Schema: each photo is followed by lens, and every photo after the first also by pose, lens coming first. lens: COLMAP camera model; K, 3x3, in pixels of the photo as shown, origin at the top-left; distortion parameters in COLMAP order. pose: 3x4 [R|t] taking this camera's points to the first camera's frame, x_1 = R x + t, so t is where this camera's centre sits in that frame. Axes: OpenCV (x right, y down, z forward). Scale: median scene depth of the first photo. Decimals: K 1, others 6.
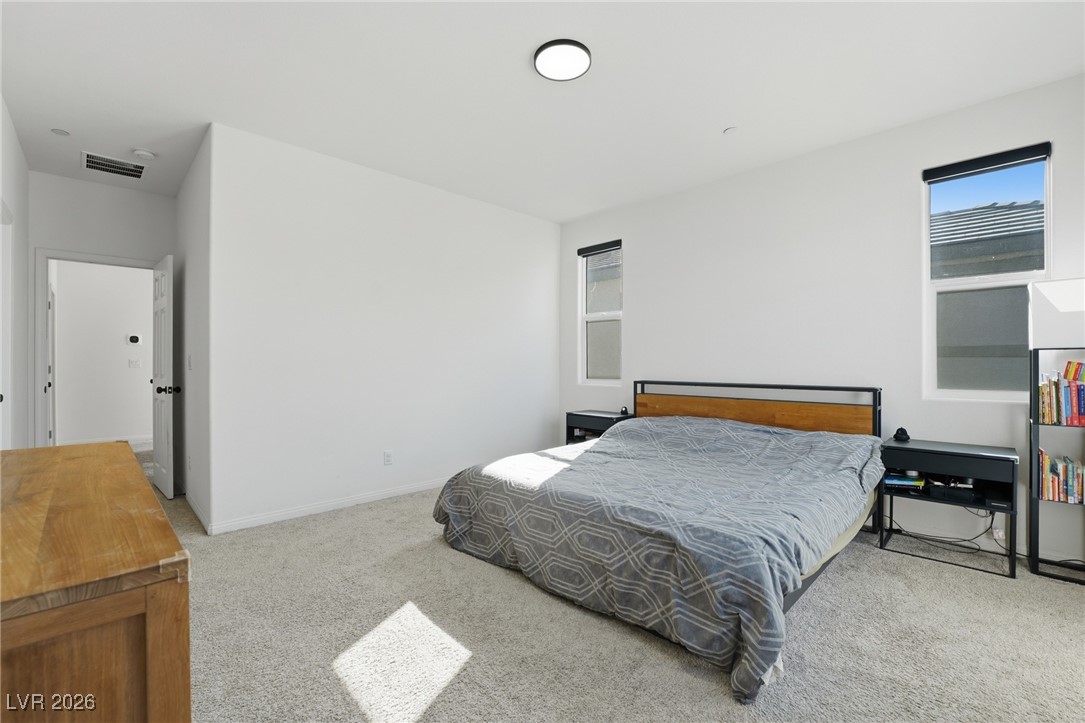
lens RADIAL K [[452.6, 0, 538.1], [0, 452.6, 361.2], [0, 0, 1]] dist [-0.023639, -0.000116]
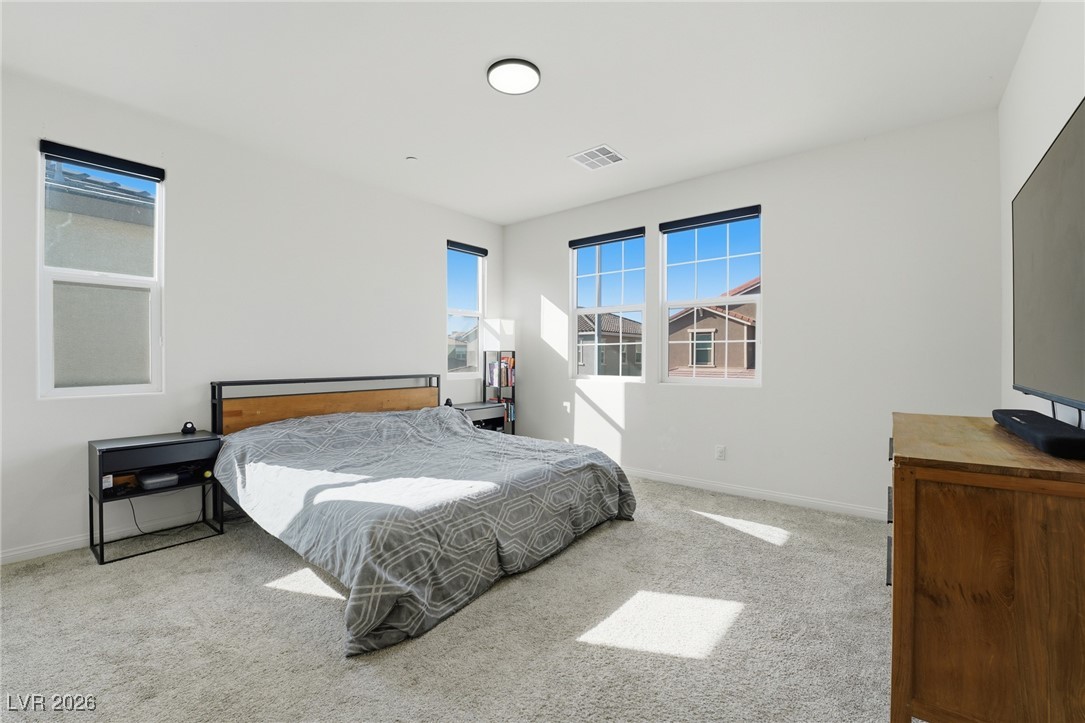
lens RADIAL K [[452.6, 0, 538.1], [0, 452.6, 361.2], [0, 0, 1]] dist [-0.023639, -0.000116]
pose [[-0.112655, -0.004837, 0.993622, -0.791847], [-0.005432, 0.999976, 0.004252, 0.006038], [-0.993619, -0.004918, -0.112679, 0.831739]]
